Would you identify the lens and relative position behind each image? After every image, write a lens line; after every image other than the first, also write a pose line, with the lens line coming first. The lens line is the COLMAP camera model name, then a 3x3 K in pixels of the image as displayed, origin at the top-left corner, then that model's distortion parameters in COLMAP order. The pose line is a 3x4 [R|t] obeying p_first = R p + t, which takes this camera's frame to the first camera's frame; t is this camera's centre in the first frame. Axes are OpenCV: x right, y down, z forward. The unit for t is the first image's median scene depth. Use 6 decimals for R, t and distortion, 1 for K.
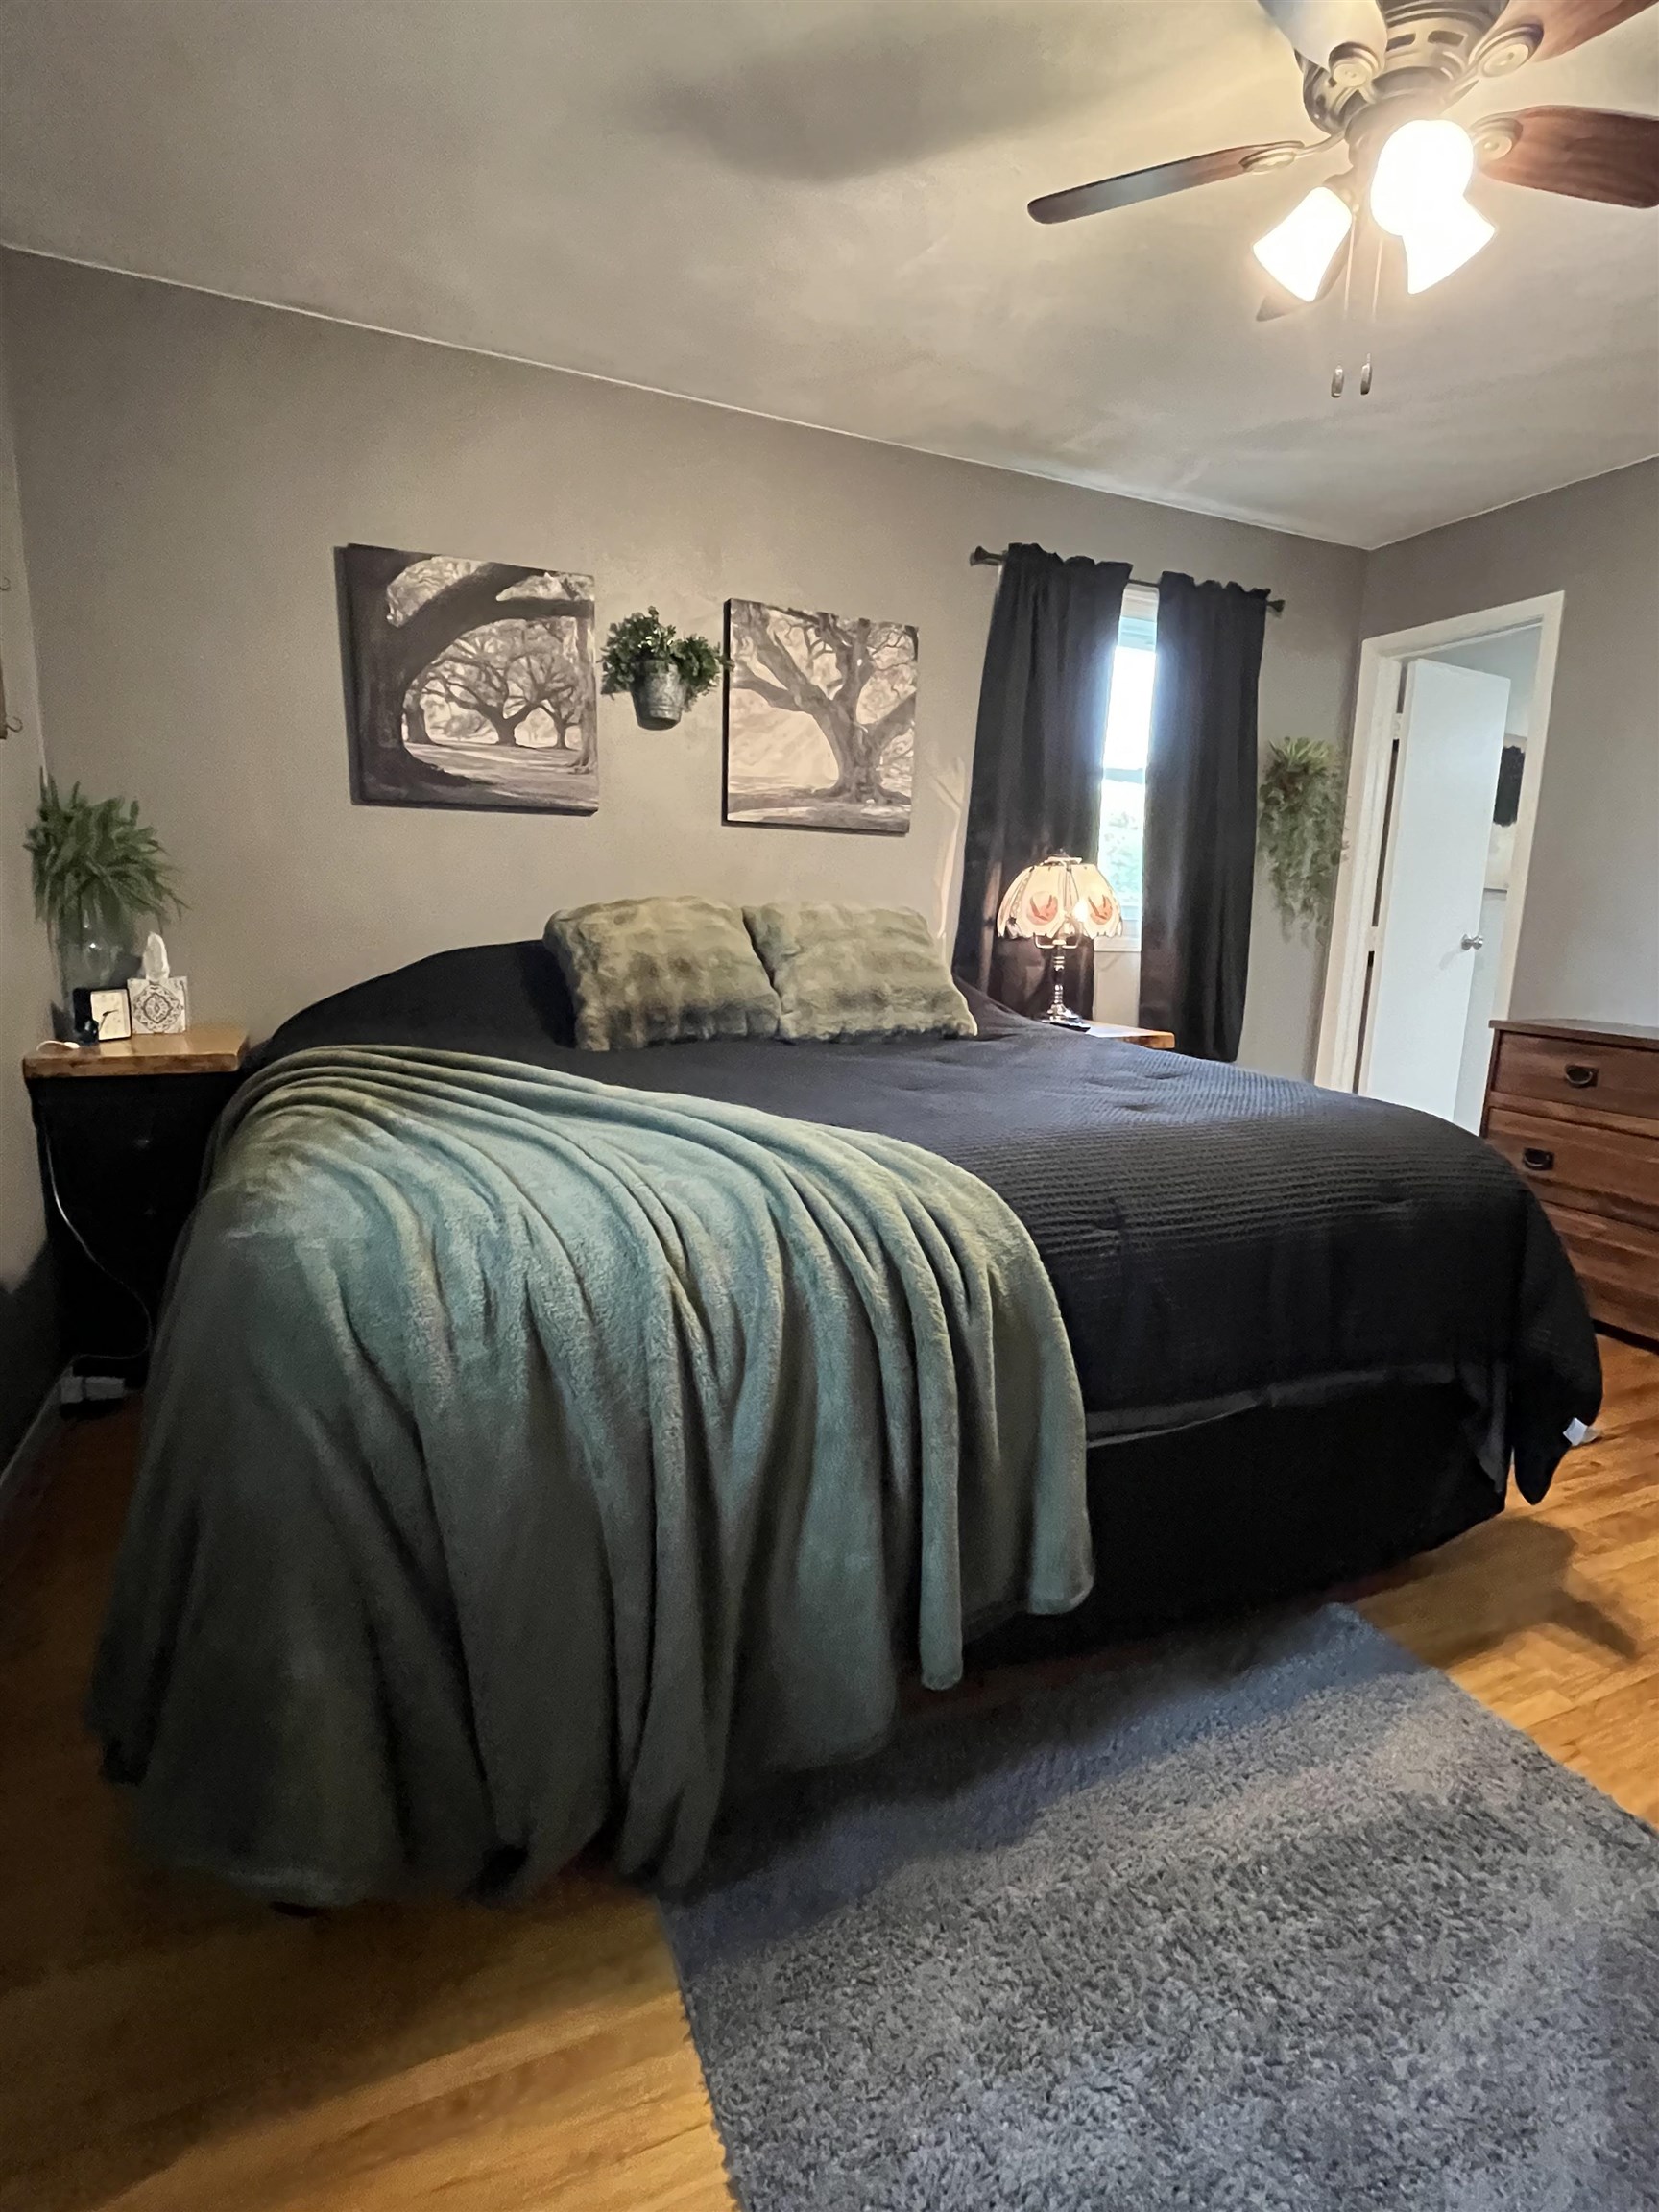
lens RADIAL K [[1095.4, 0, 829.5], [0, 1095.4, 1106.0], [0, 0, 1]] dist [-0.000330, -0.000518]
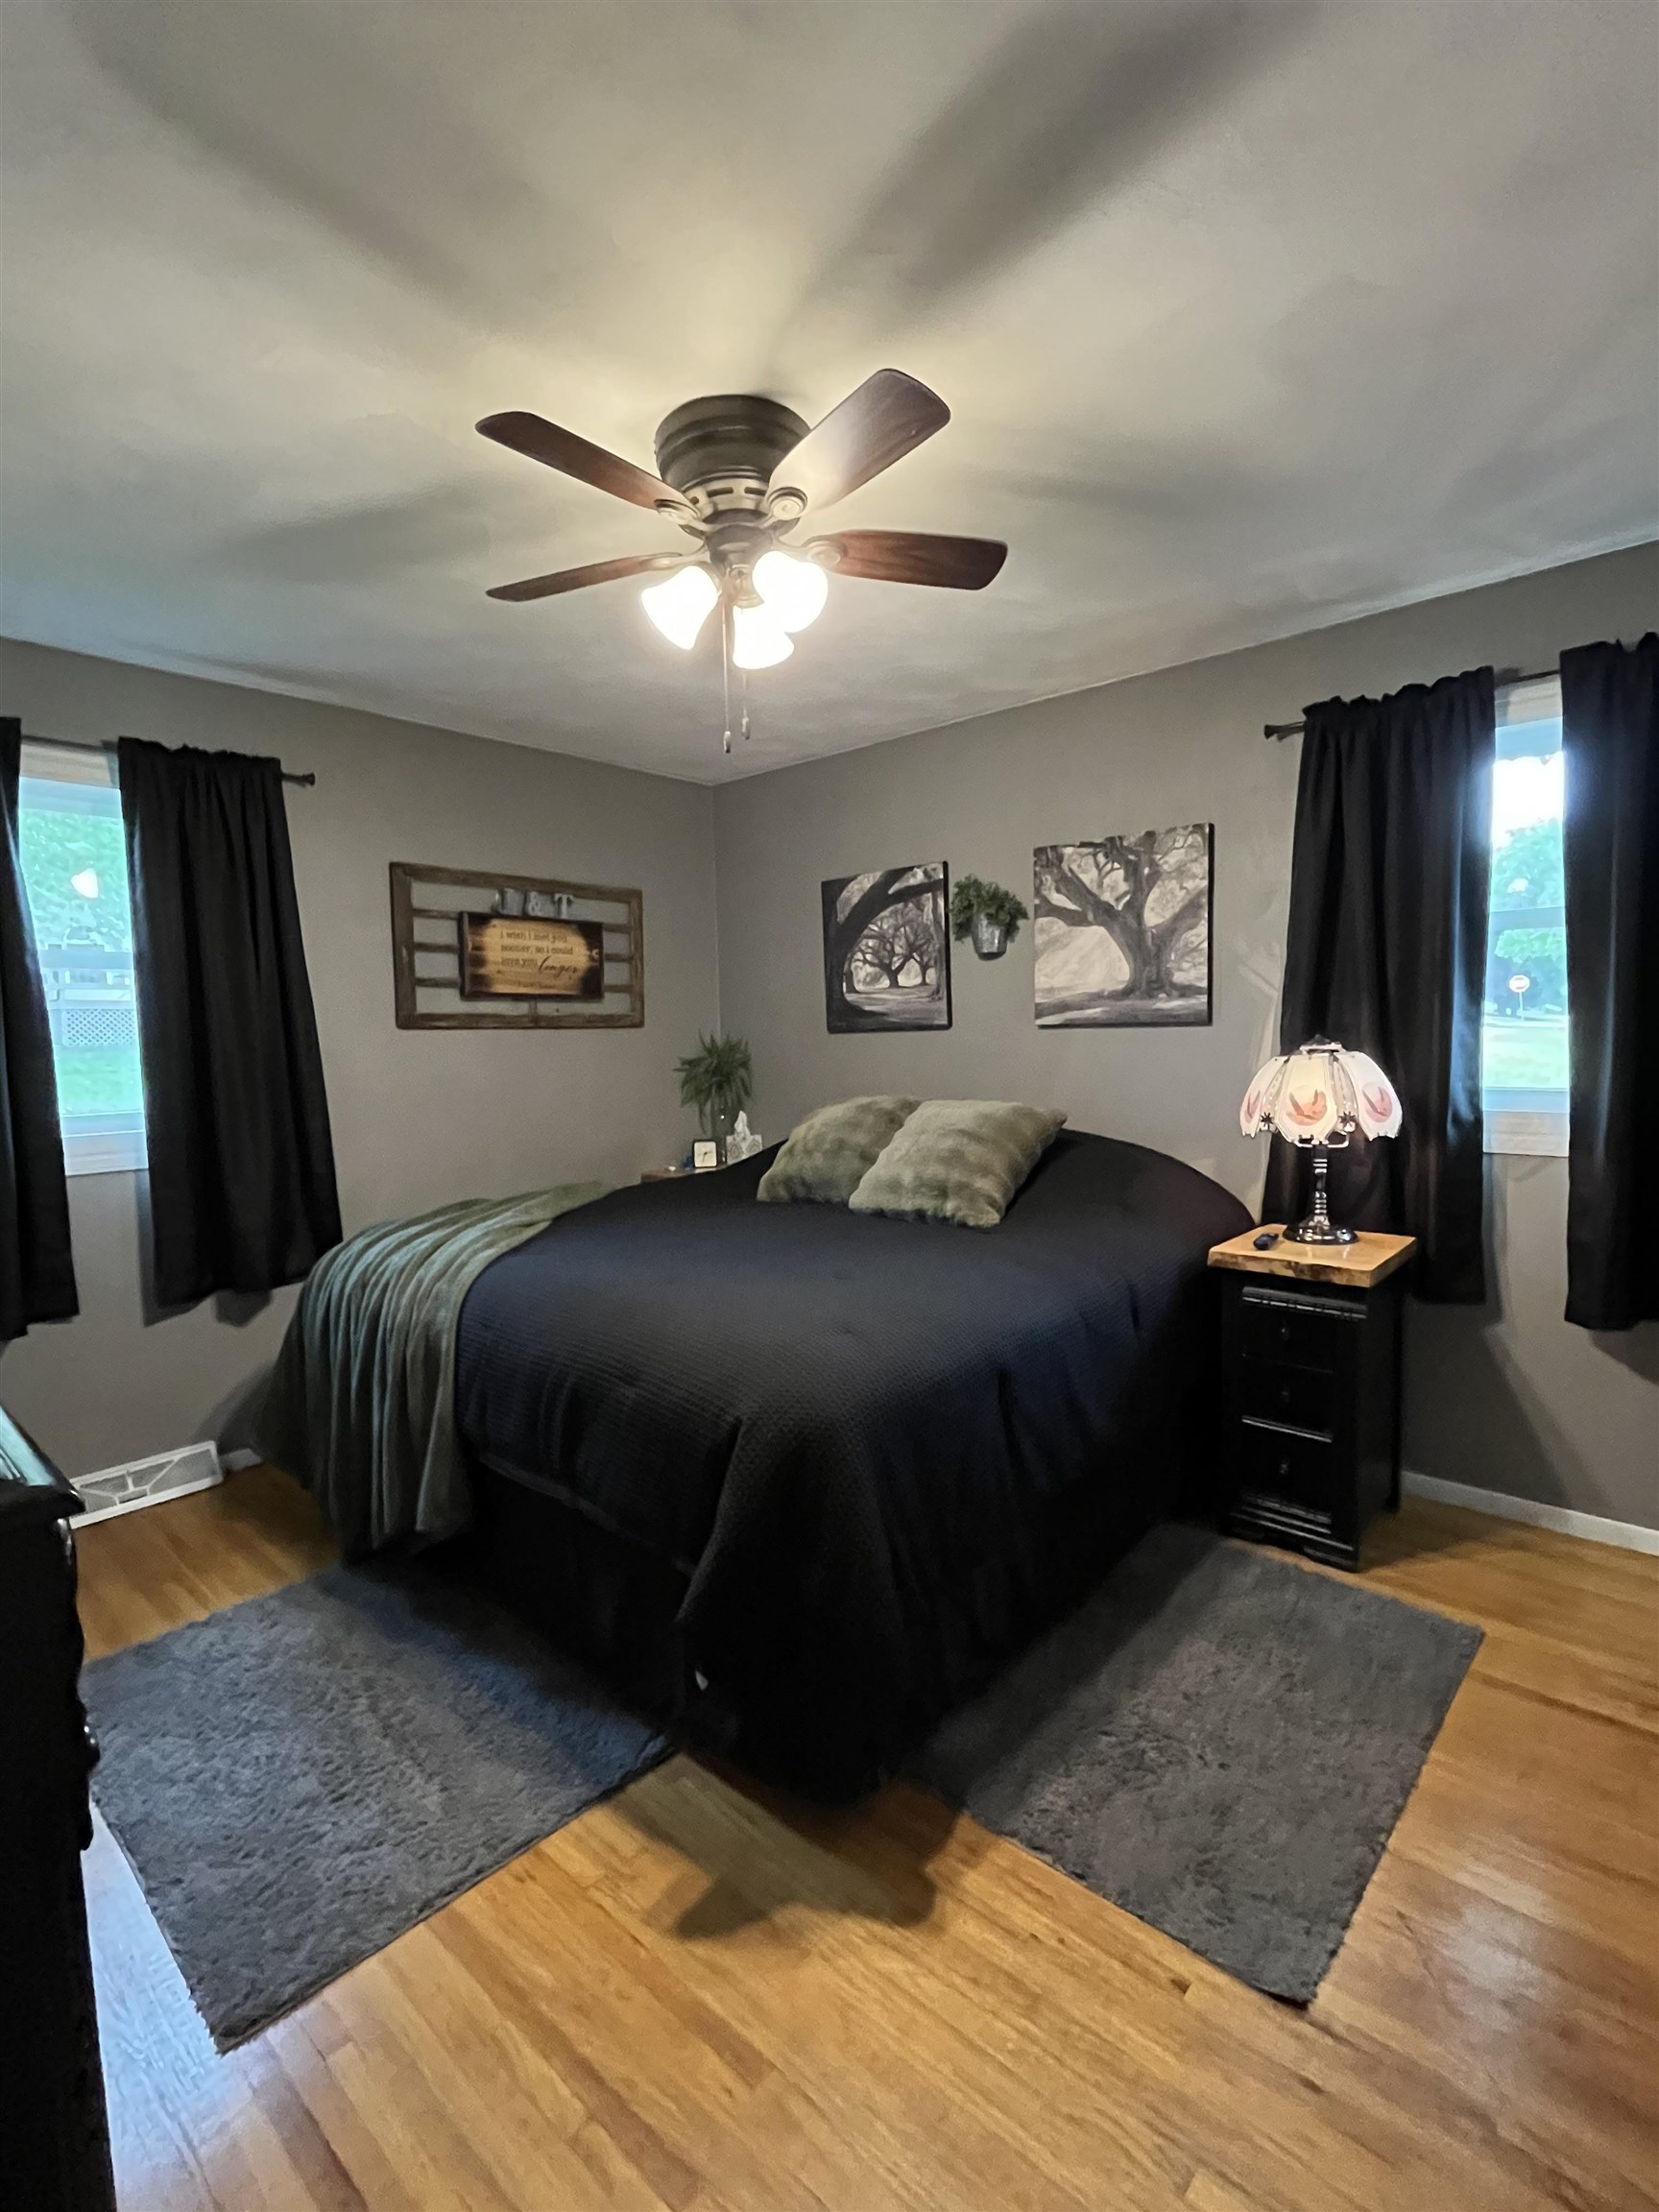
lens RADIAL K [[1035.6, 0, 829.5], [0, 1035.6, 1106.0], [0, 0, 1]] dist [-0.002805, -0.000067]
pose [[0.406898, 0.030328, -0.912970, 0.847873], [-0.127542, 0.991545, -0.023906, -0.117685], [0.904526, 0.126169, 0.407326, 0.347853]]
